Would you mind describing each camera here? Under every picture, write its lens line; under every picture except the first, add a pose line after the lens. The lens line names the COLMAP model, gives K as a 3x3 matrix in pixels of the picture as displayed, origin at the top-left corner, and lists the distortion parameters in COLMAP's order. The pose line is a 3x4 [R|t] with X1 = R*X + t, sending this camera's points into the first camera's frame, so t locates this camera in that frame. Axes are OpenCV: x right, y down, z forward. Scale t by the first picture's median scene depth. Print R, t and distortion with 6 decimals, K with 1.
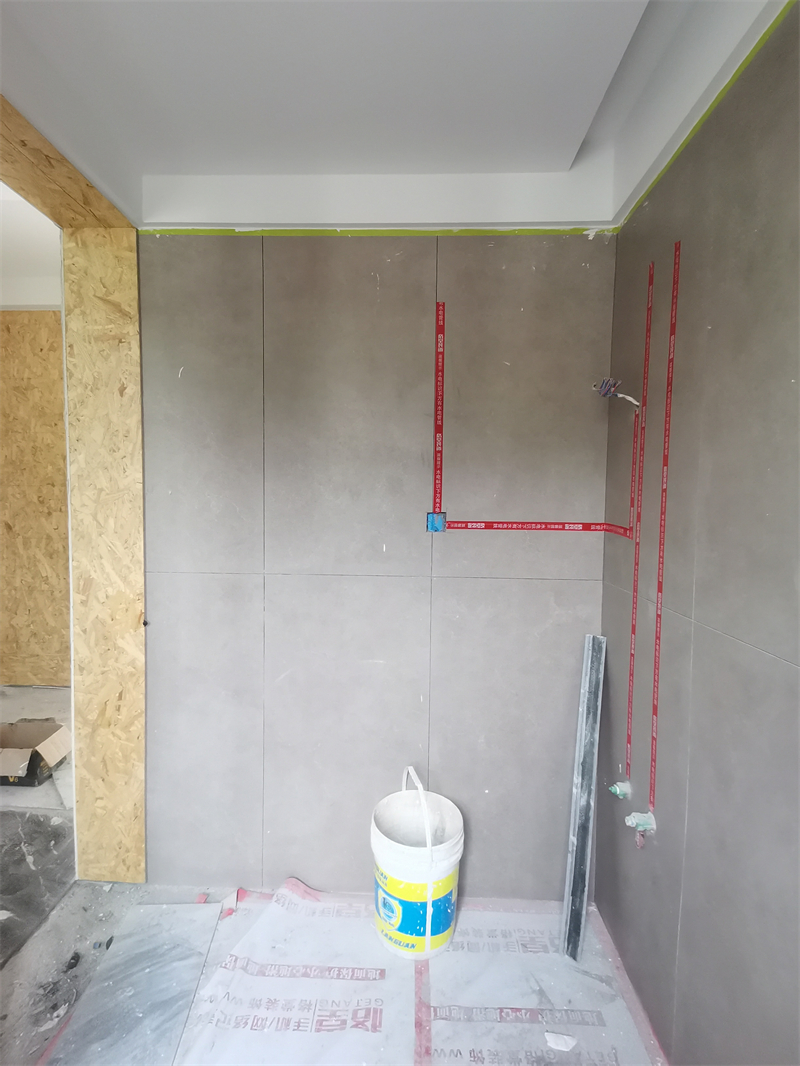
lens RADIAL K [[525.8, 0, 397.7], [0, 525.8, 524.7], [0, 0, 1]] dist [0.057277, -0.034365]
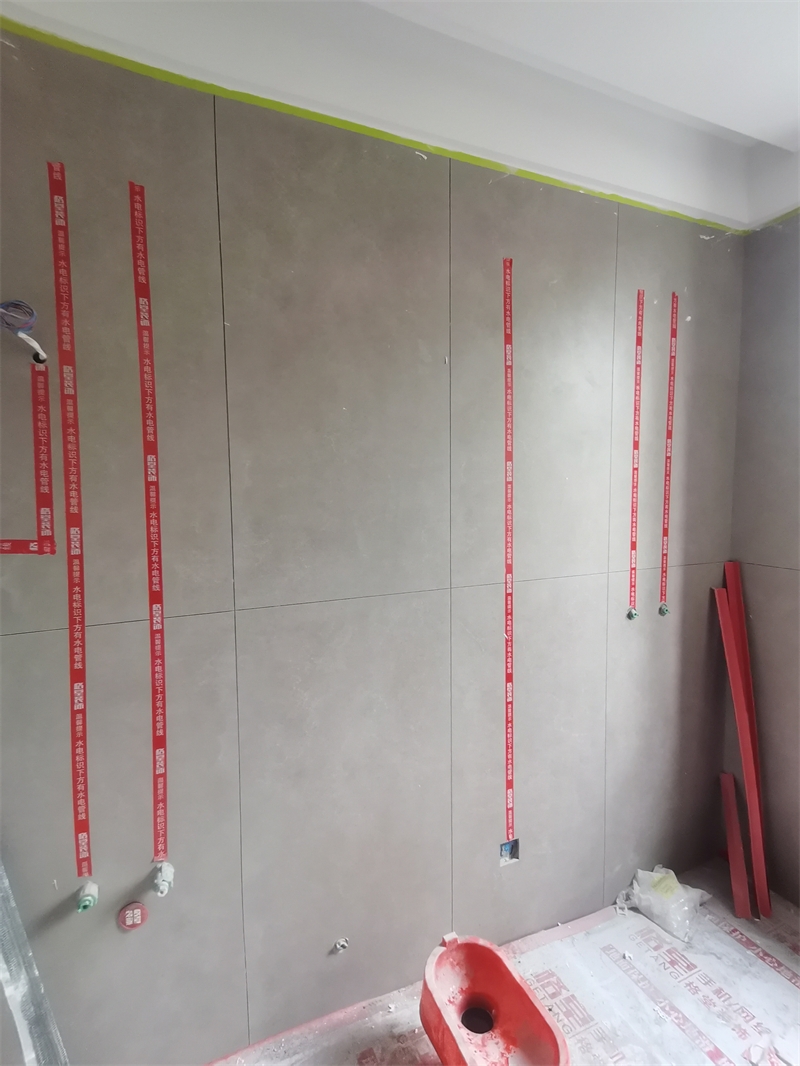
lens RADIAL K [[525.8, 0, 397.7], [0, 525.8, 524.7], [0, 0, 1]] dist [0.057277, -0.034365]
pose [[-0.430413, -0.077837, 0.899270, -0.359089], [0.053915, 0.992279, 0.111692, -0.060728], [-0.901021, 0.096558, -0.422893, 0.845779]]
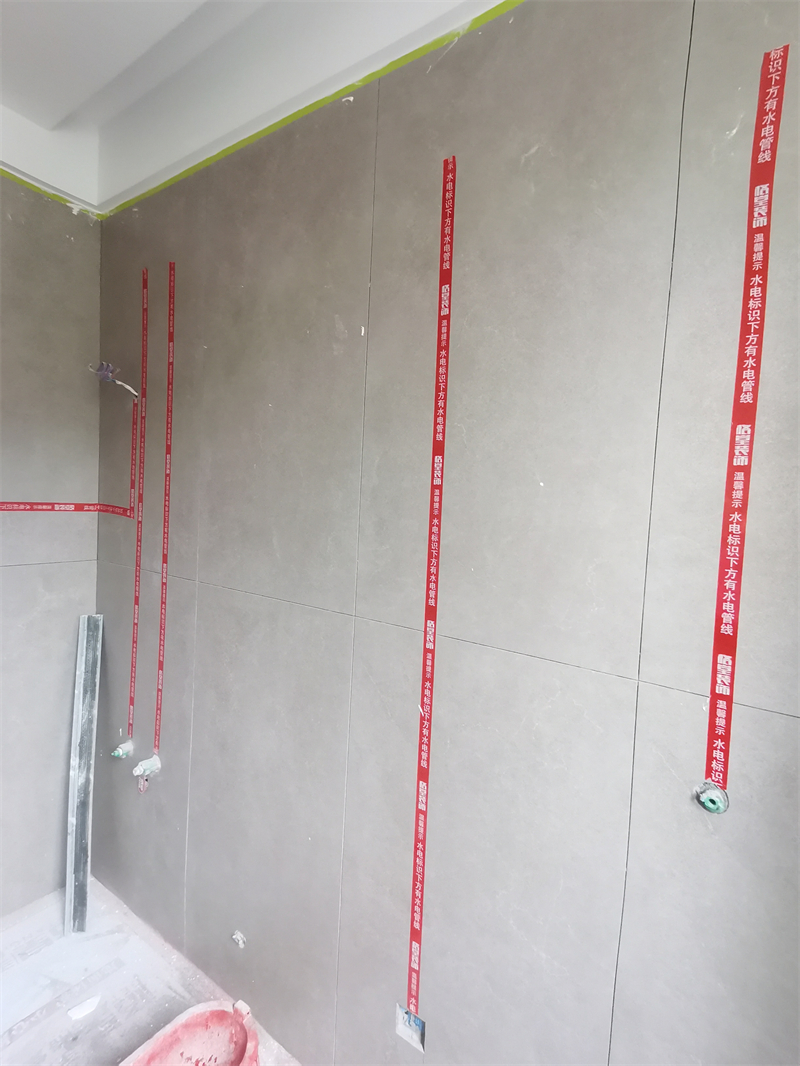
lens RADIAL K [[525.8, 0, 397.7], [0, 525.8, 524.7], [0, 0, 1]] dist [0.057277, -0.034365]
pose [[0.559171, -0.029689, 0.828521, -0.151504], [0.003042, 0.999425, 0.033760, 0.004910], [-0.829047, -0.016357, 0.558940, -0.054006]]
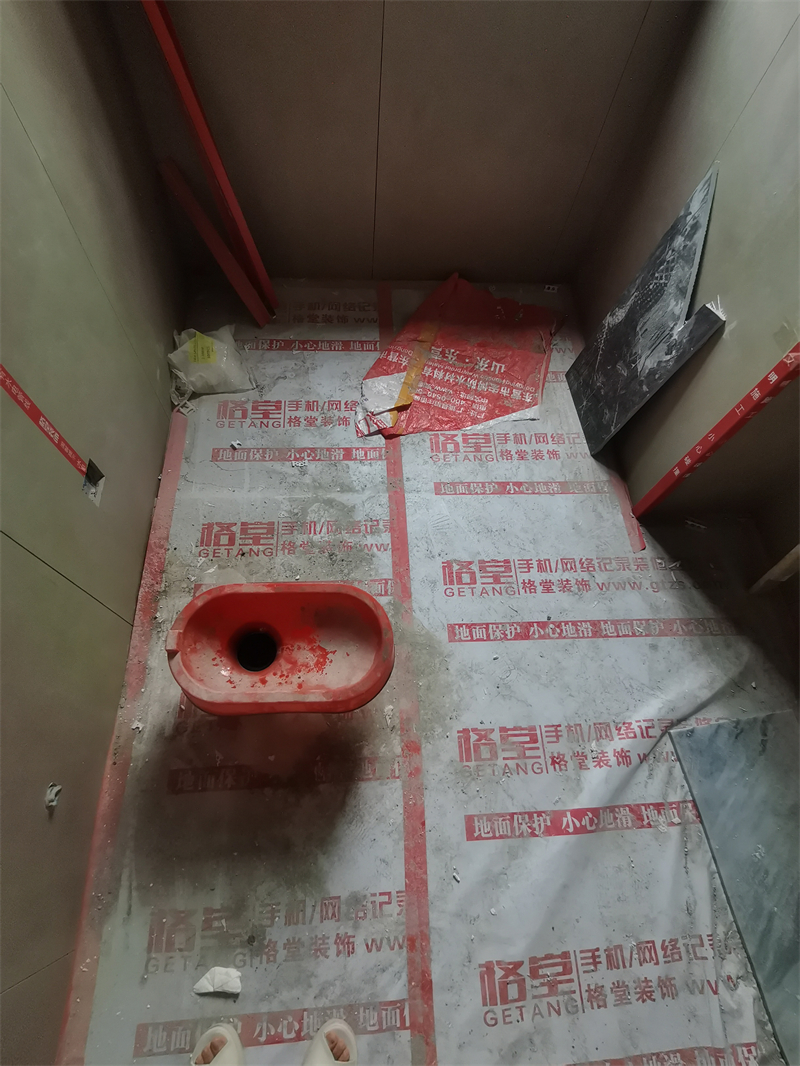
lens RADIAL K [[525.8, 0, 397.7], [0, 525.8, 524.7], [0, 0, 1]] dist [0.057277, -0.034365]
pose [[-0.992196, 0.025227, -0.122107, 0.121075], [-0.102702, 0.389972, 0.915081, 0.070806], [0.070704, 0.920481, -0.384338, 0.609464]]
